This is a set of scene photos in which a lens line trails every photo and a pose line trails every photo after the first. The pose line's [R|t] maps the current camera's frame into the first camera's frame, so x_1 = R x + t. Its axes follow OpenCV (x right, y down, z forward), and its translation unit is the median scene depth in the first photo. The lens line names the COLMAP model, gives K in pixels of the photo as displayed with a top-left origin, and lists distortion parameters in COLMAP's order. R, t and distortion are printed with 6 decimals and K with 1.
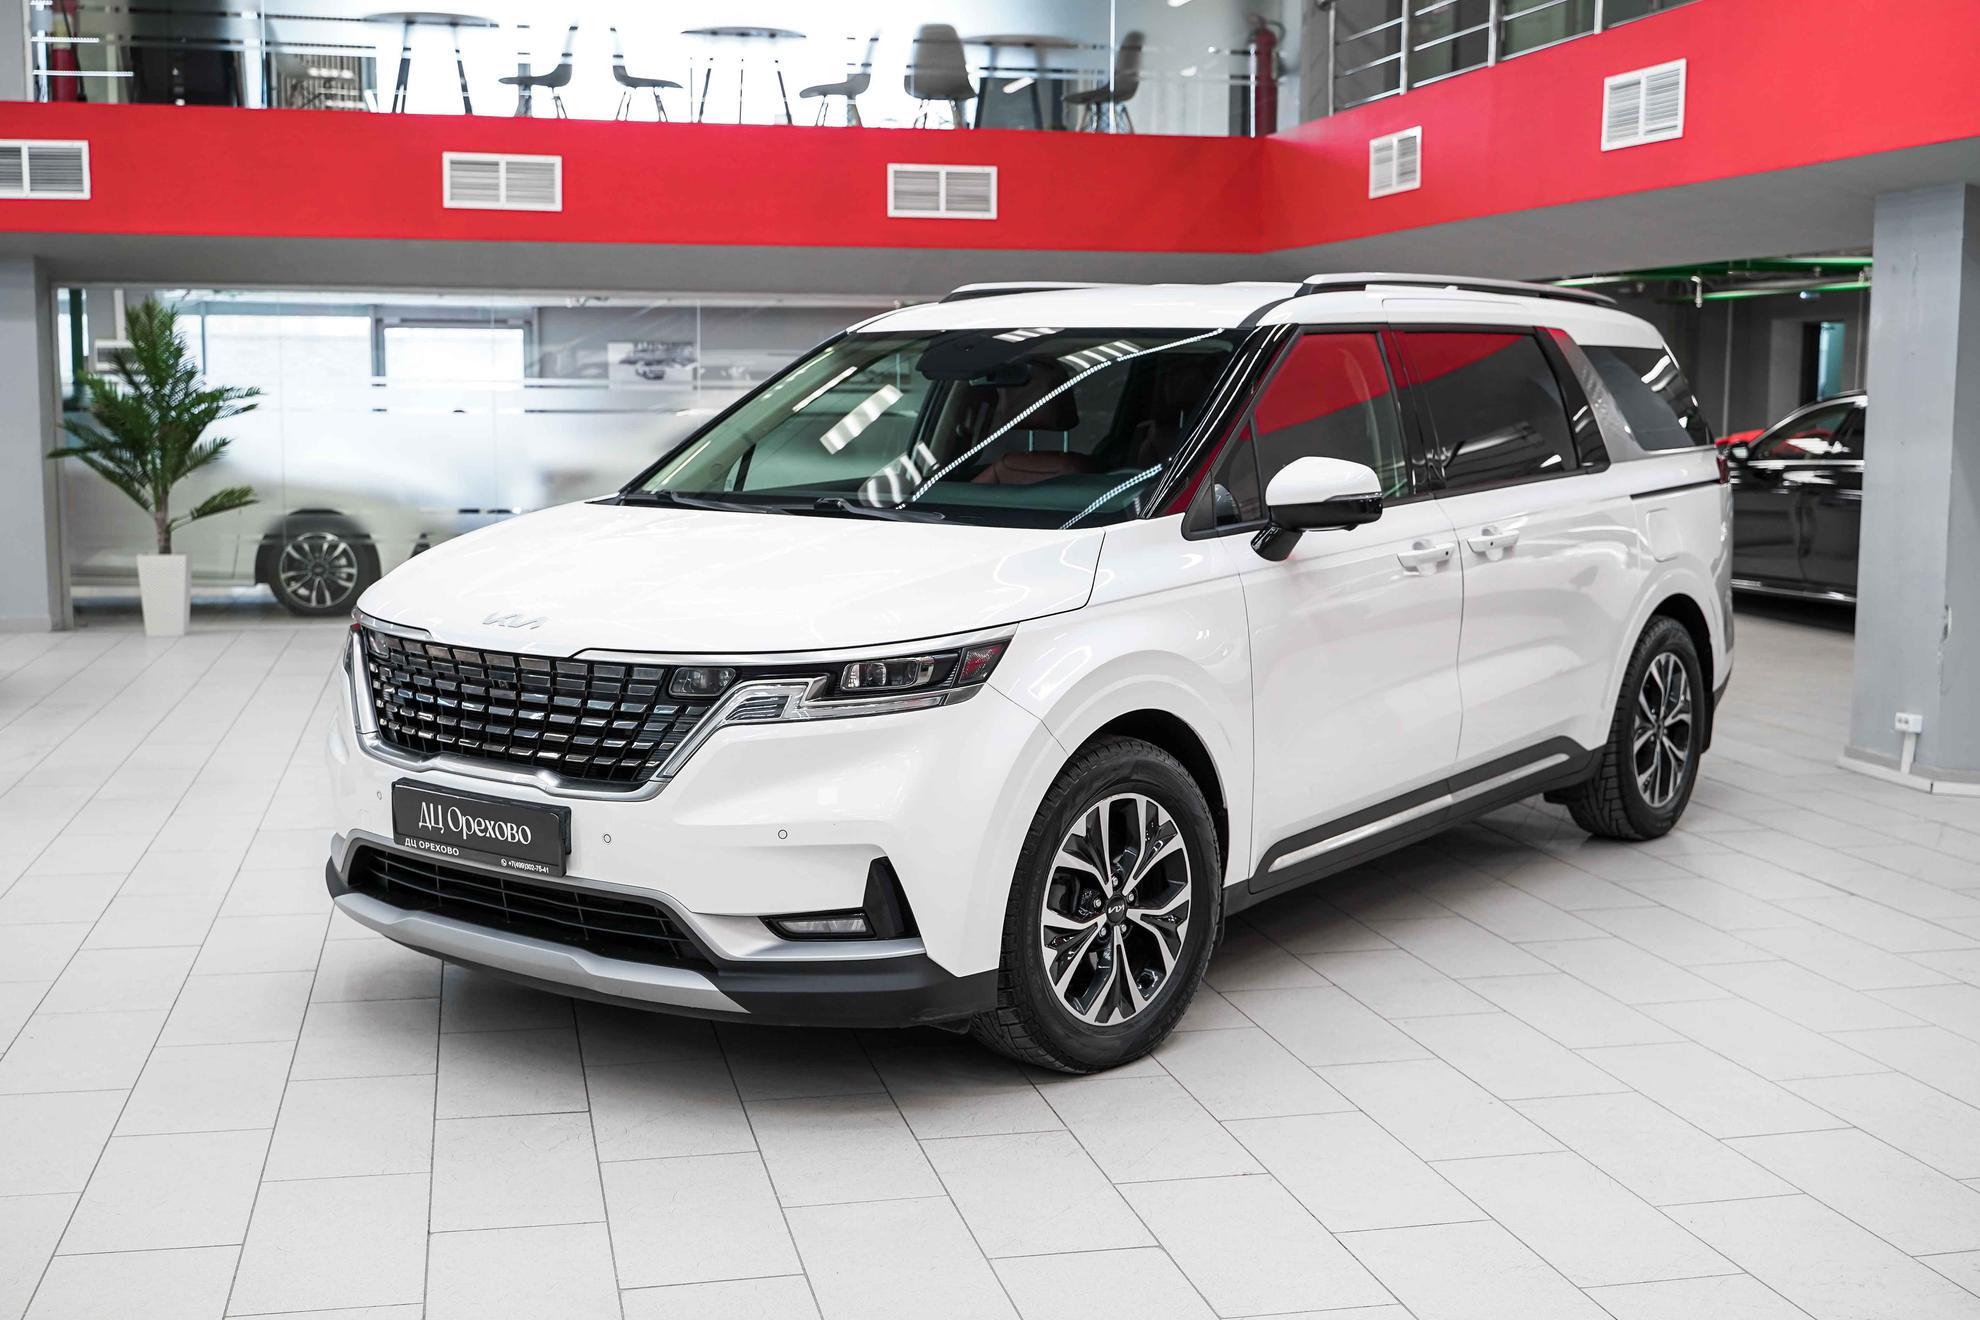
lens RADIAL K [[2266.4, 0, 984.2], [0, 2266.4, 663.3], [0, 0, 1]] dist [-0.002641, 0.000000]
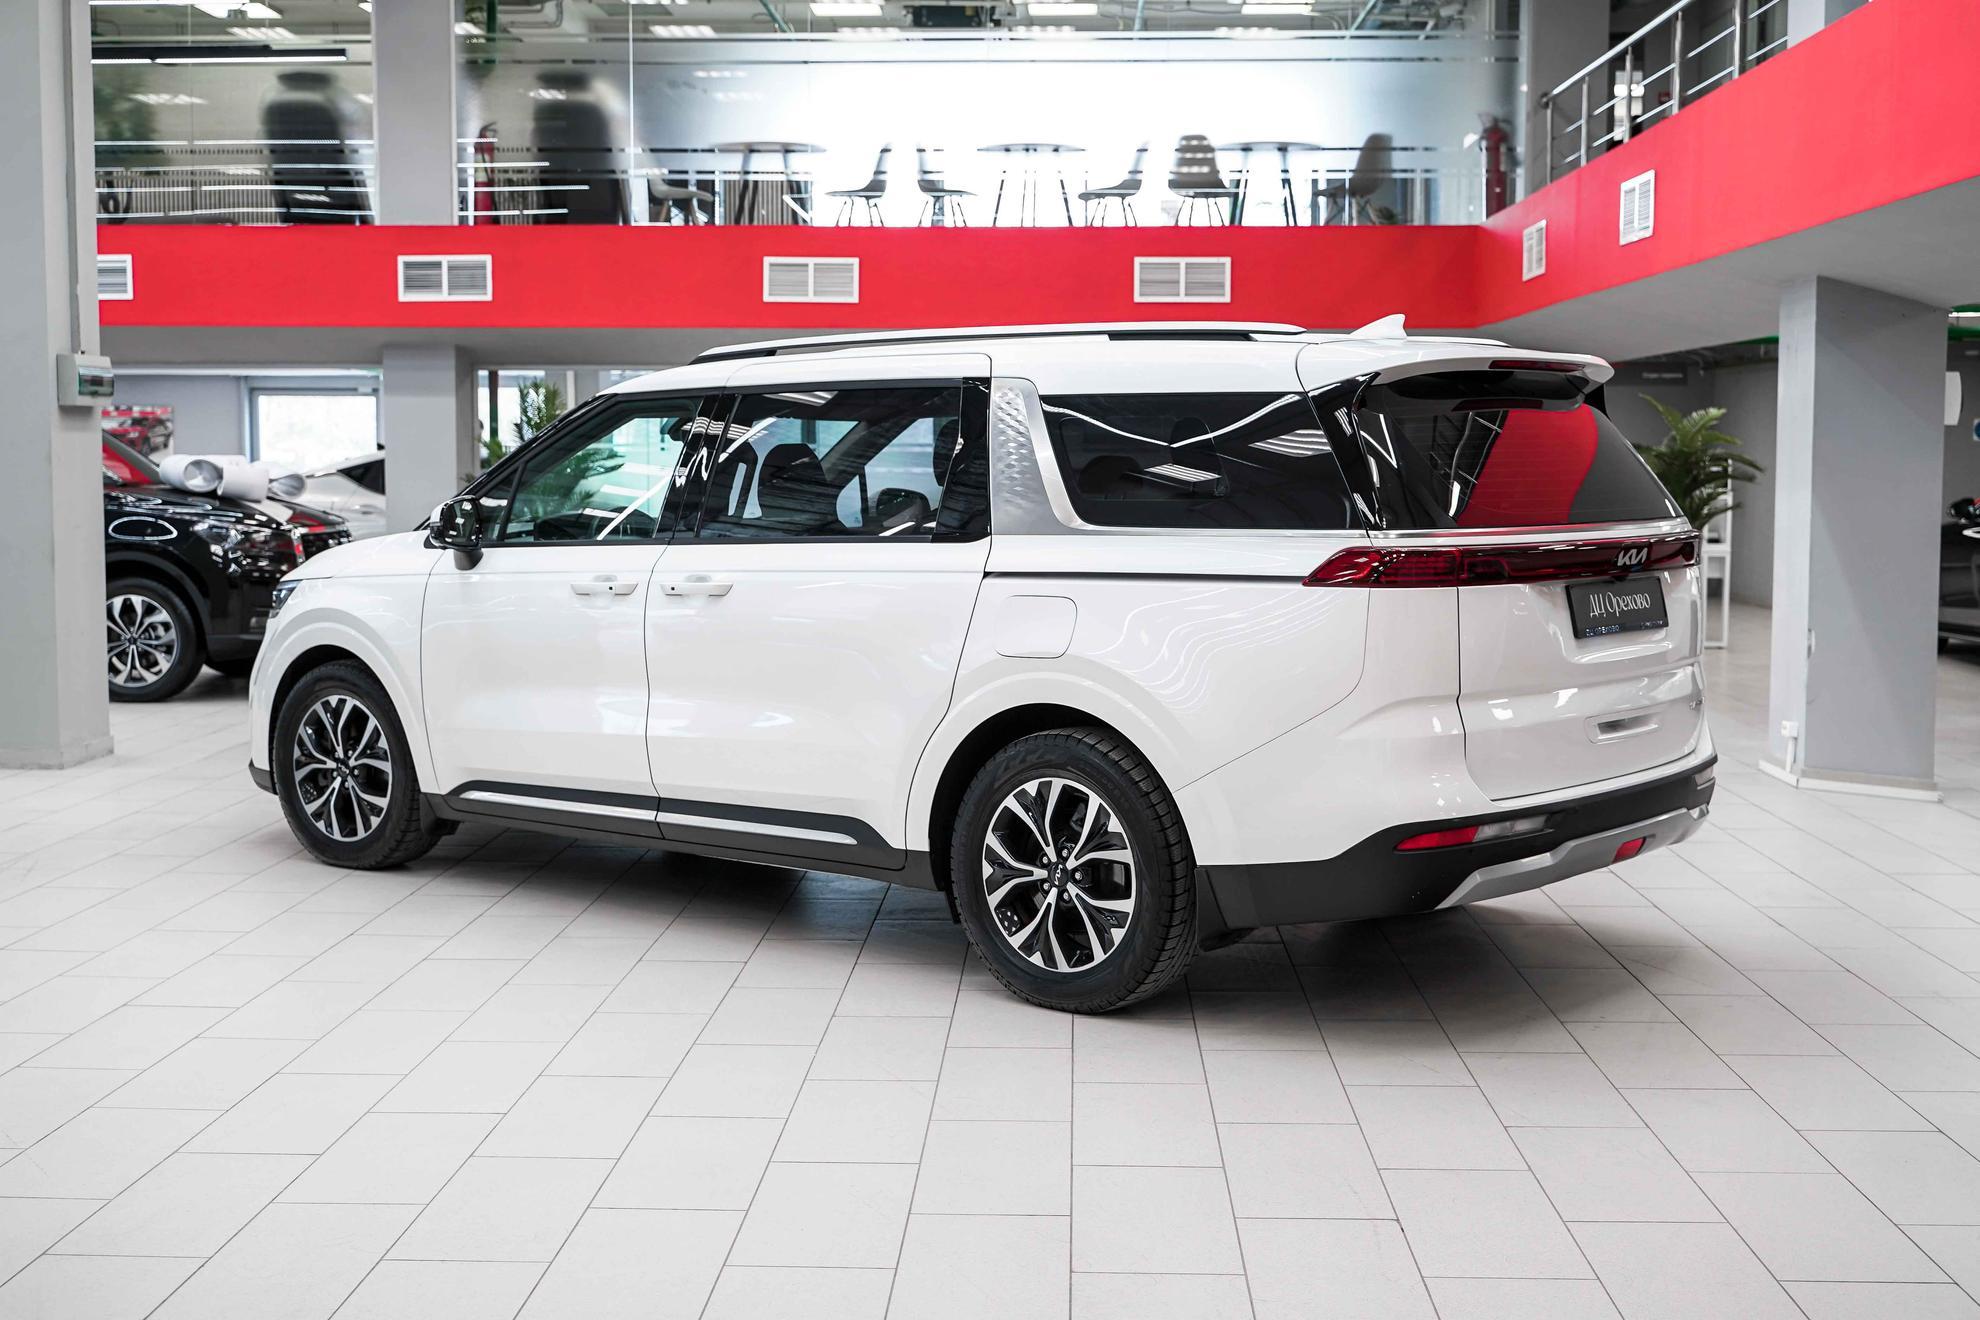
lens RADIAL K [[2234.1, 0, 1005.0], [0, 2234.1, 662.7], [0, 0, 1]] dist [0.023822, 0.000000]
pose [[0.971816, 0.021275, -0.234778, 0.169362], [-0.027011, 0.999409, -0.021243, 0.016577], [0.234188, 0.026986, 0.971817, -0.139179]]
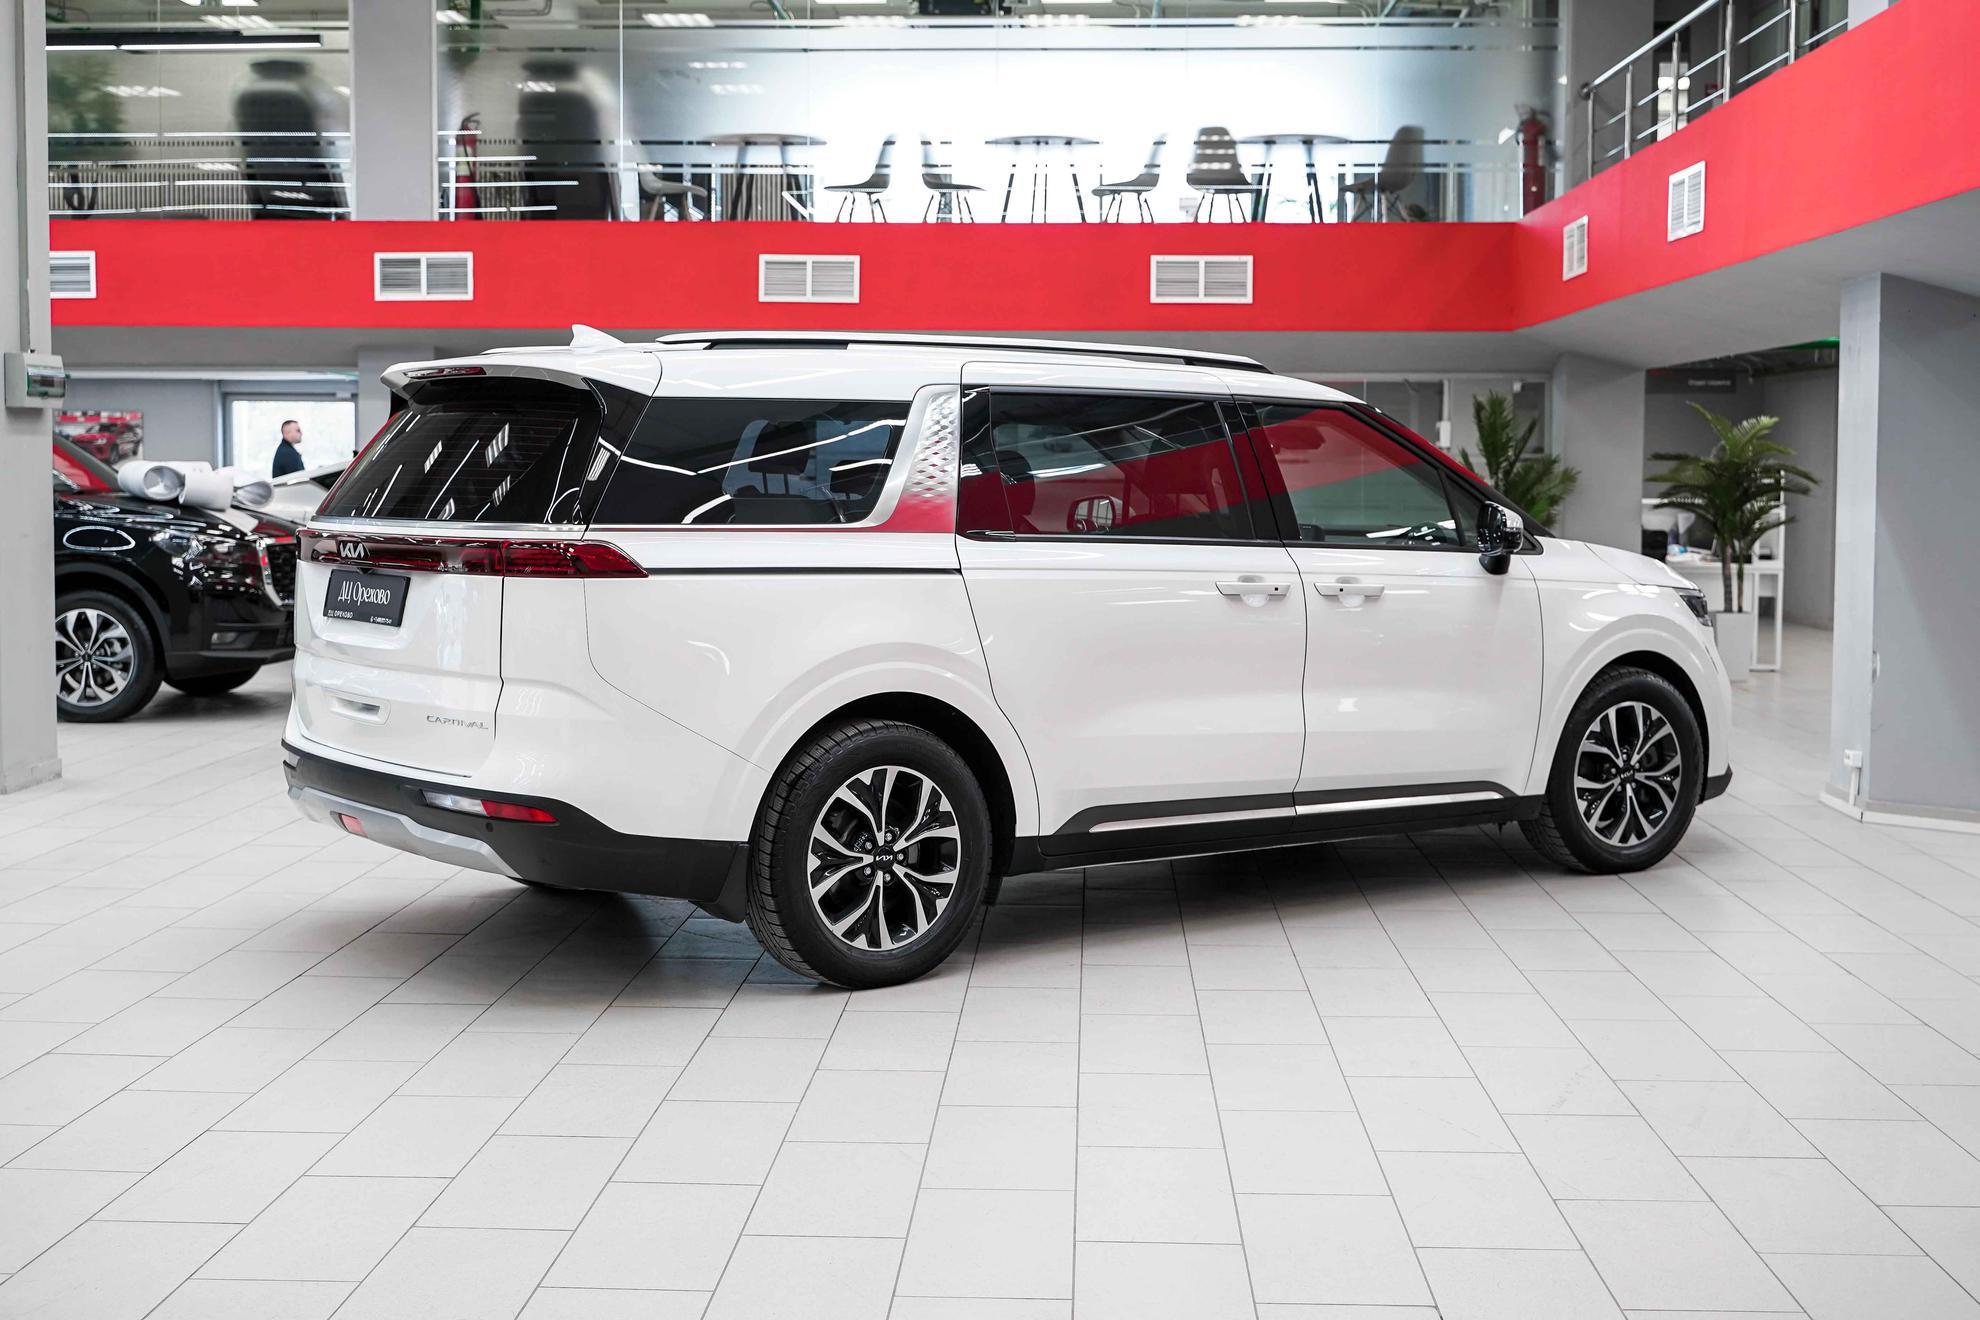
lens RADIAL K [[2338.1, 0, 990.2], [0, 2338.1, 642.8], [0, 0, 1]] dist [0.013602, 0.000000]
pose [[0.969119, 0.020647, -0.245726, 0.167235], [-0.030983, 0.998787, -0.038269, 0.016071], [0.244638, 0.044701, 0.968584, -0.123881]]
